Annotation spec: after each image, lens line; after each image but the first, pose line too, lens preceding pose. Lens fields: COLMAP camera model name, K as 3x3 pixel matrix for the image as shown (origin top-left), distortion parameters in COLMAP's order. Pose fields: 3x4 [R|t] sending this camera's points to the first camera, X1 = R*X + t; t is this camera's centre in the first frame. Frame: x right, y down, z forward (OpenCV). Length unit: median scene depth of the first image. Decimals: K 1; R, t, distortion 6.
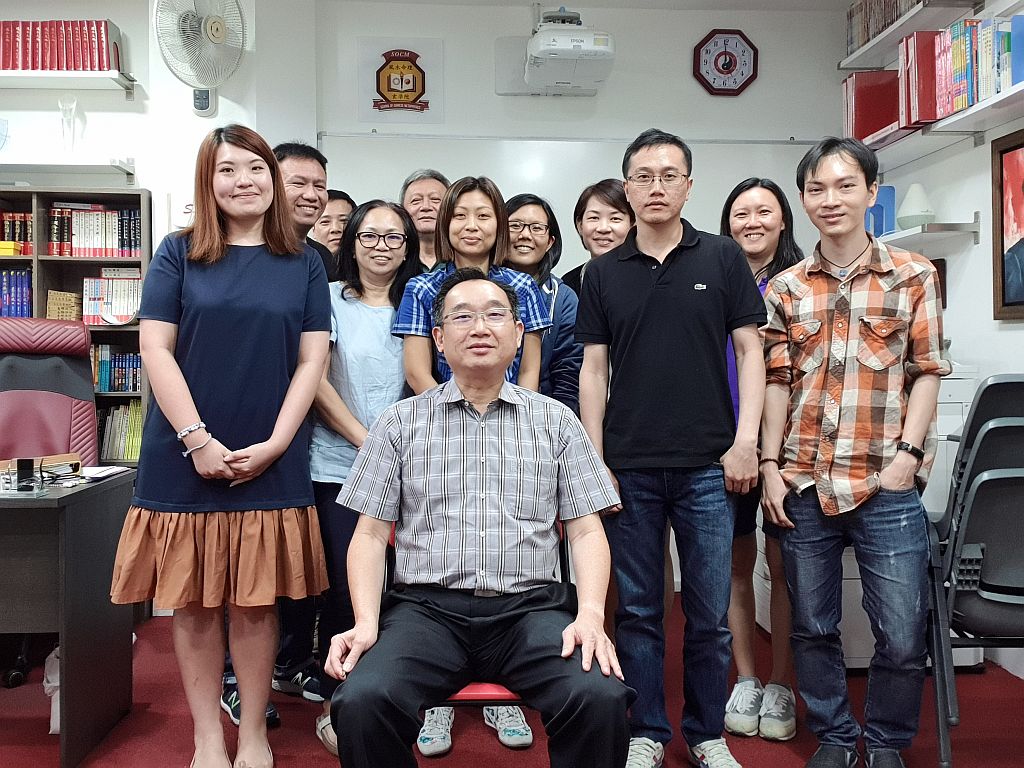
lens RADIAL K [[929.8, 0, 515.4], [0, 929.8, 365.2], [0, 0, 1]] dist [0.135330, -0.191629]
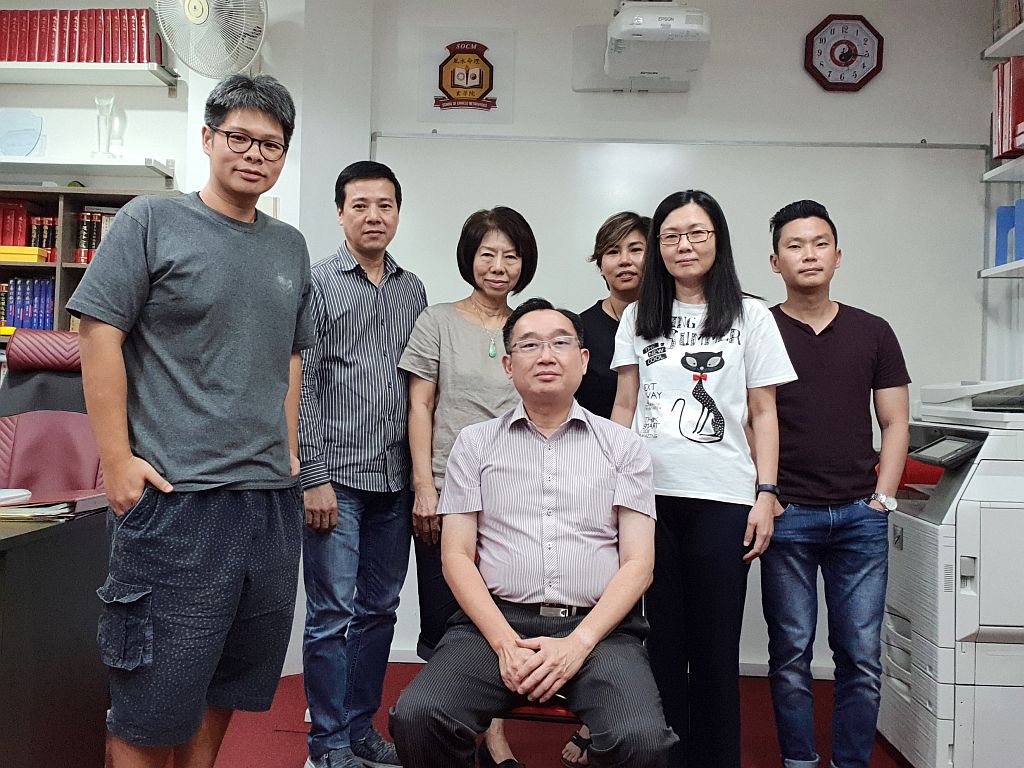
lens RADIAL K [[929.8, 0, 515.4], [0, 929.8, 365.2], [0, 0, 1]] dist [0.135330, -0.191629]
pose [[0.994747, 0.027153, -0.098695, 0.021096], [-0.030751, 0.998910, -0.035121, 0.001069], [0.097633, 0.037971, 0.994498, 0.138329]]
